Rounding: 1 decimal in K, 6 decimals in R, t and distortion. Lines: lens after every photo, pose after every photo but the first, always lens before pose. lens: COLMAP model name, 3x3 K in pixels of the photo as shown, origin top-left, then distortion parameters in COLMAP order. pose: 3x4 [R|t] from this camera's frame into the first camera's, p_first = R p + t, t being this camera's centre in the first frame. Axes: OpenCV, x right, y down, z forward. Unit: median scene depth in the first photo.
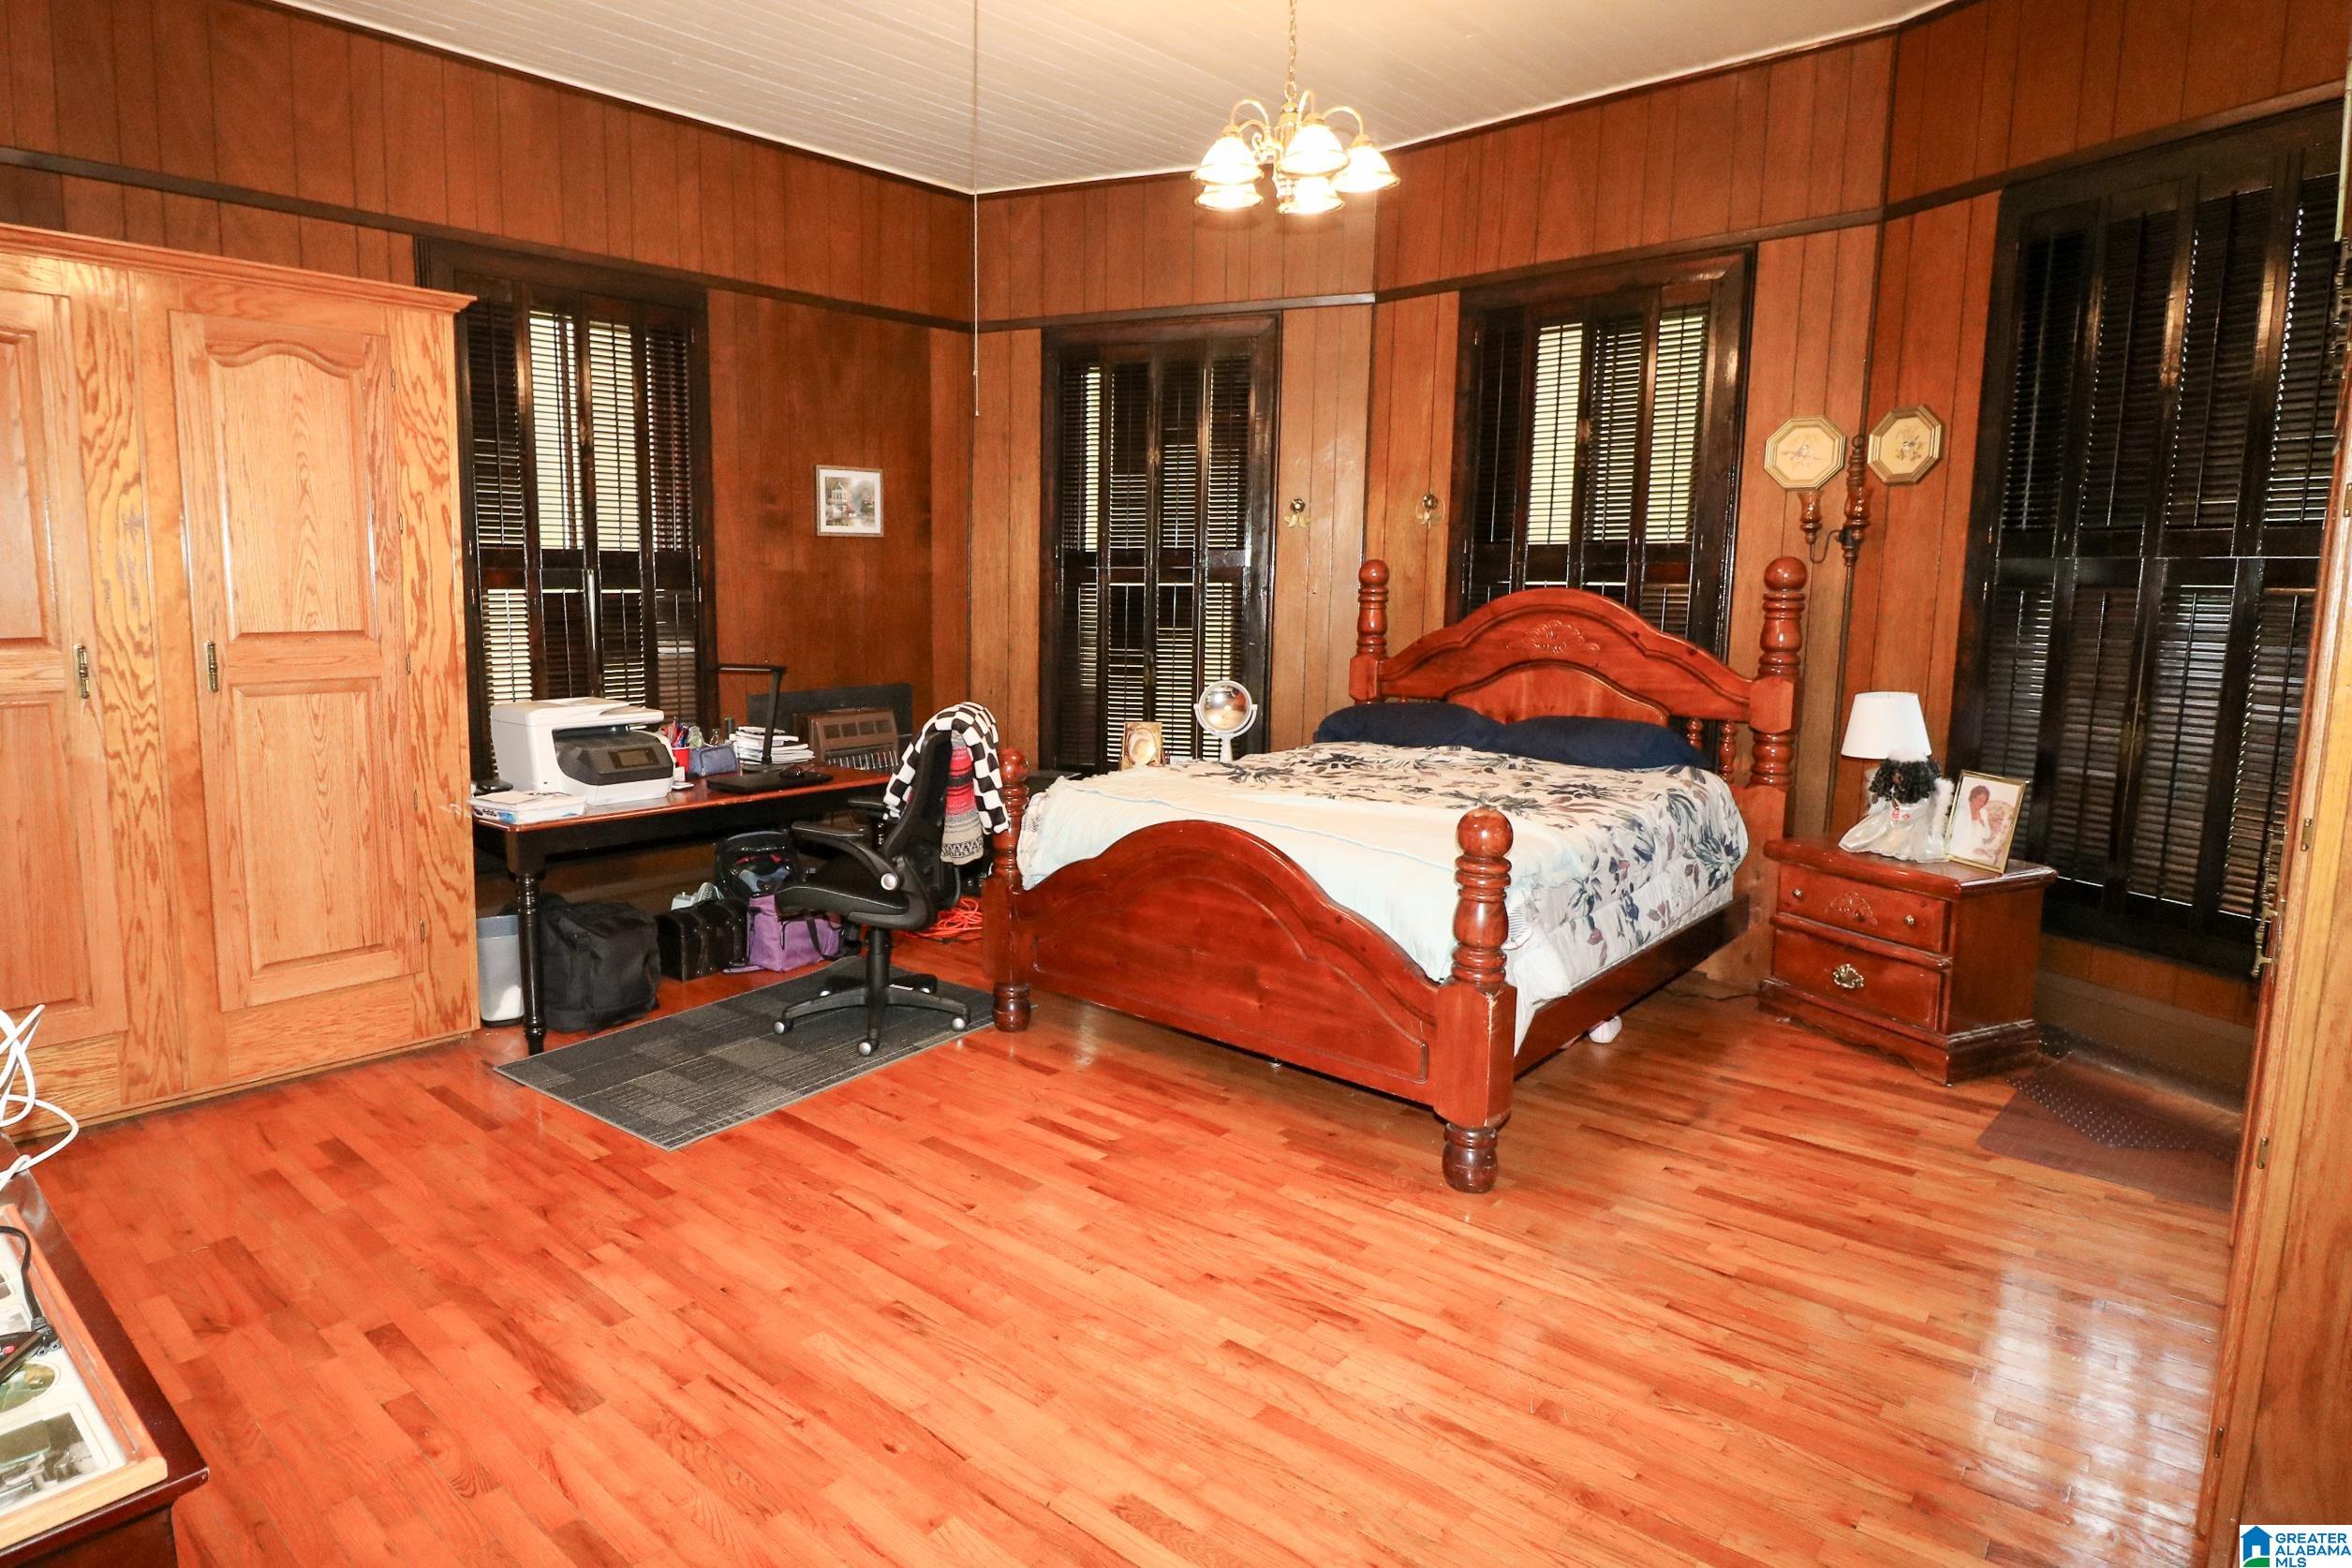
lens RADIAL K [[1150.1, 0, 1174.1], [0, 1150.1, 713.6], [0, 0, 1]] dist [-0.000918, -0.000412]
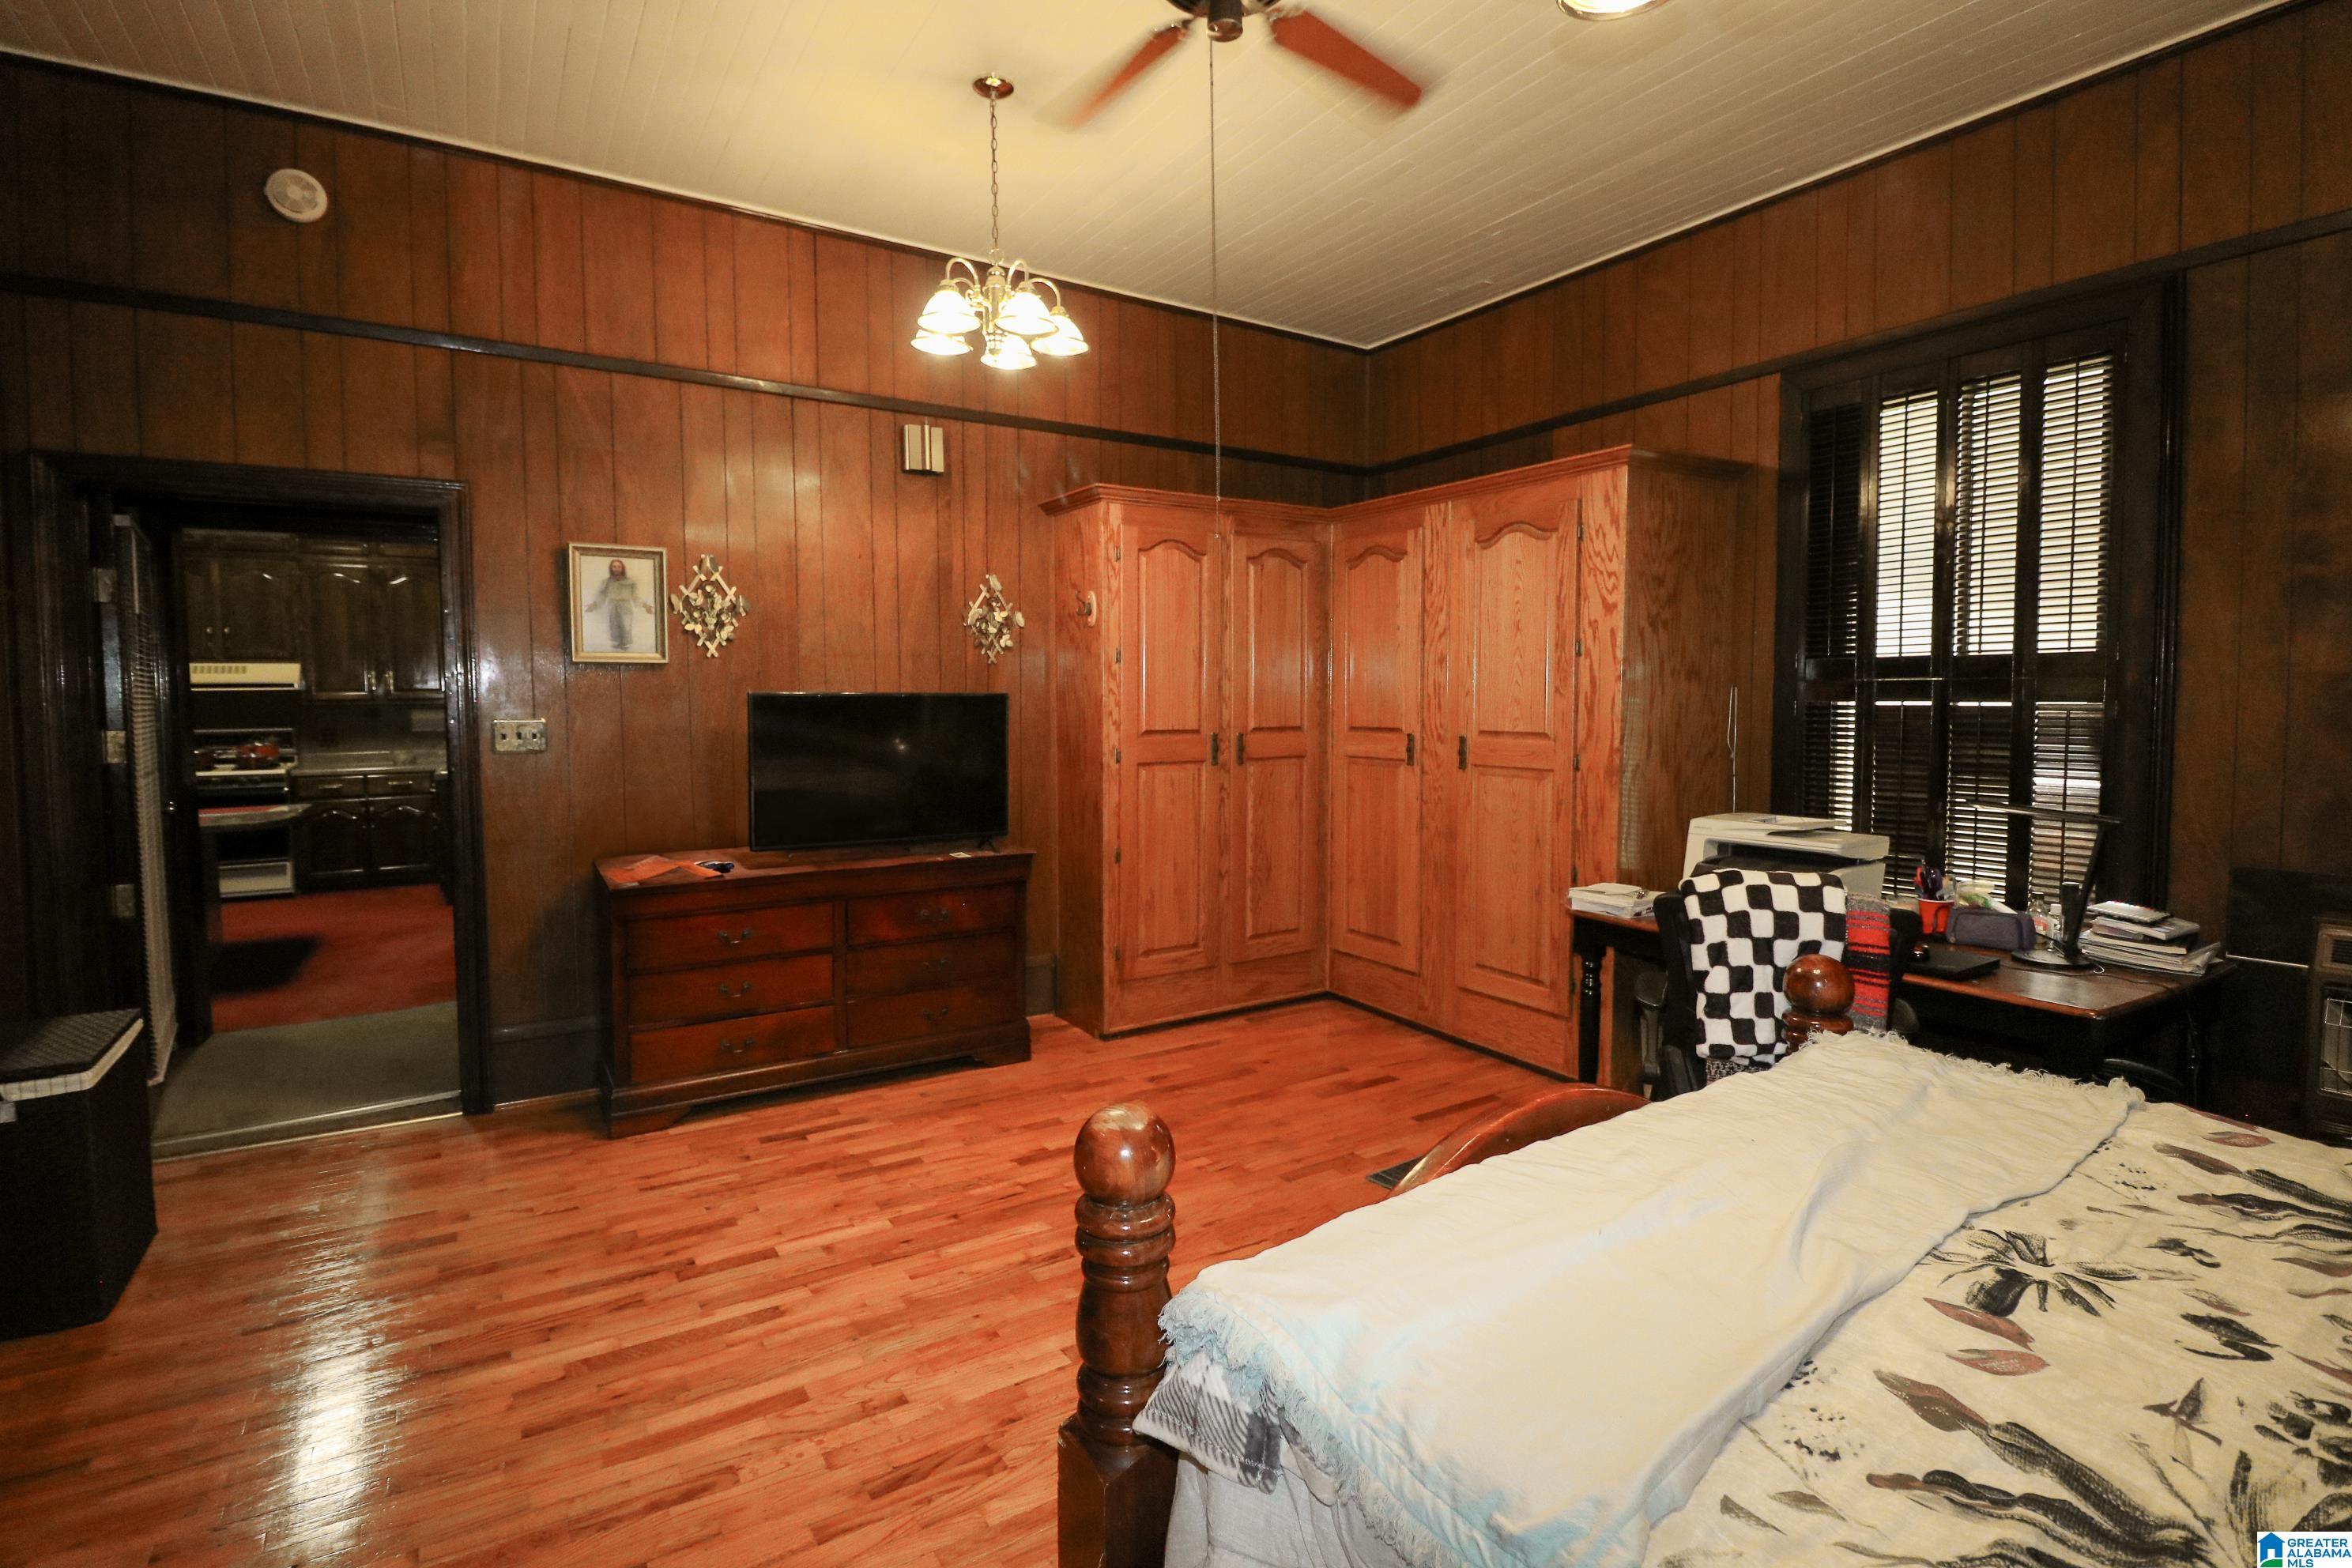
lens RADIAL K [[1133.9, 0, 1174.4], [0, 1133.9, 763.9], [0, 0, 1]] dist [0.001003, -0.013192]
pose [[-0.263305, 0.063418, -0.962626, 0.608020], [-0.099058, 0.990785, 0.092368, -0.110825], [0.959613, 0.119677, -0.254597, 0.902985]]
